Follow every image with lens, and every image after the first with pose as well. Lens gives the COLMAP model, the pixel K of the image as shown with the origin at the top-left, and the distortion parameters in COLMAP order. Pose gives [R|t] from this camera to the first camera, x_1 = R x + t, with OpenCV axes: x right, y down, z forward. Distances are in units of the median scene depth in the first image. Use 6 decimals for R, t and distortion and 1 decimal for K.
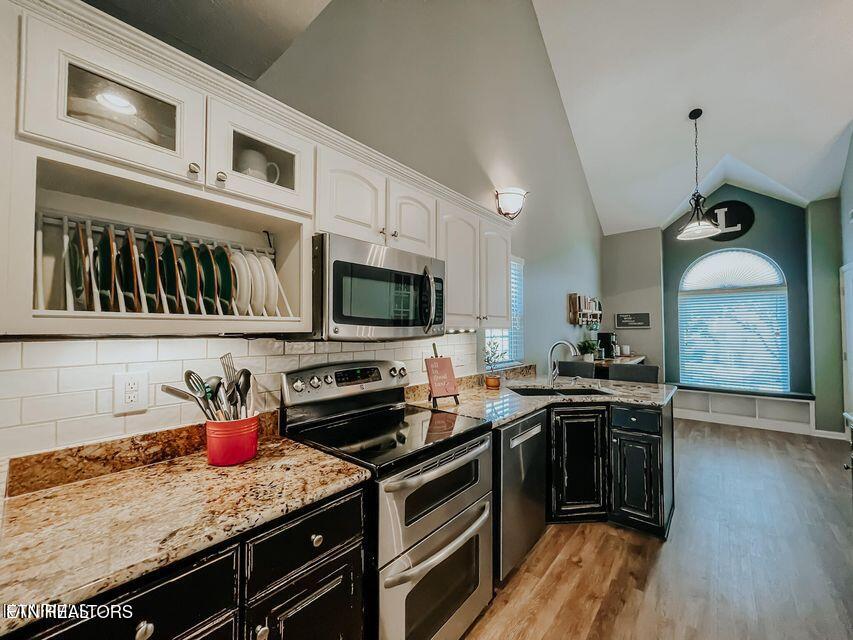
lens RADIAL K [[345.8, 0, 426.3], [0, 345.8, 321.0], [0, 0, 1]] dist [0.001611, 0.000340]
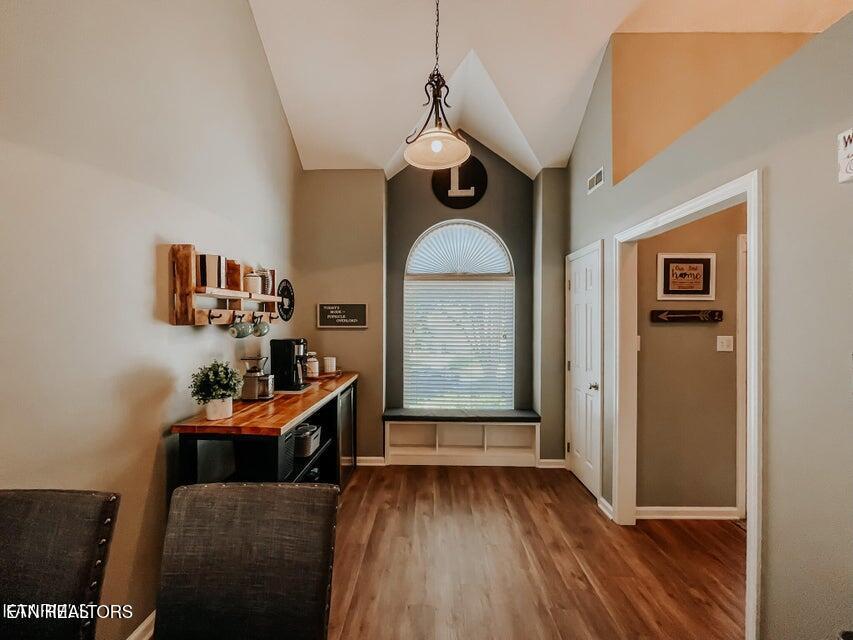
lens RADIAL K [[345.8, 0, 426.3], [0, 345.8, 321.0], [0, 0, 1]] dist [0.001611, 0.000340]
pose [[0.768398, 0.005630, 0.639947, 0.396975], [-0.023908, 0.999516, 0.019914, -0.009534], [-0.639525, -0.030601, 0.768161, 0.541770]]
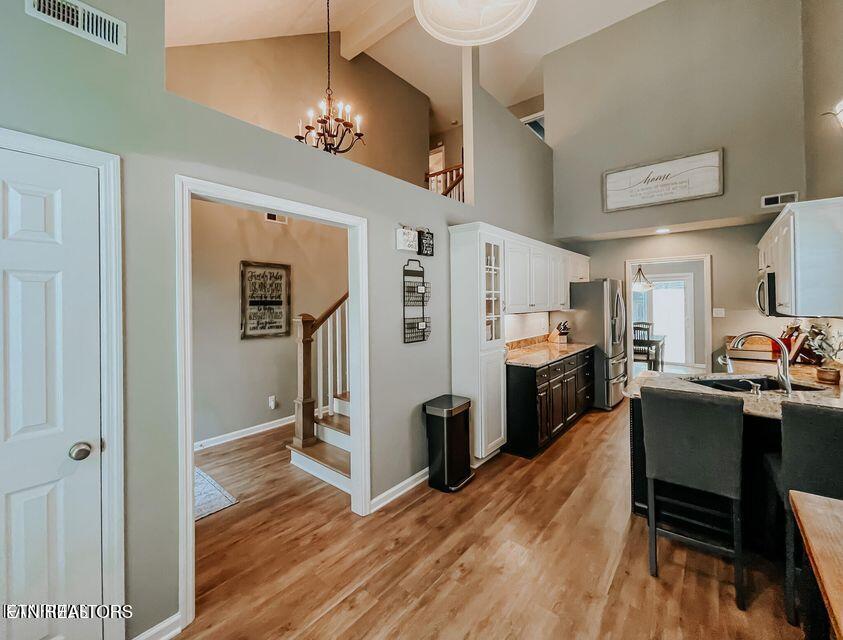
lens RADIAL K [[356.5, 0, 421.5], [0, 356.5, 300.7], [0, 0, 1]] dist [0.001297, 0.000104]
pose [[-0.999818, 0.012237, -0.014607, 0.760219], [0.012725, 0.999347, -0.033813, 0.001115], [0.014184, -0.033993, -0.999321, 1.163105]]
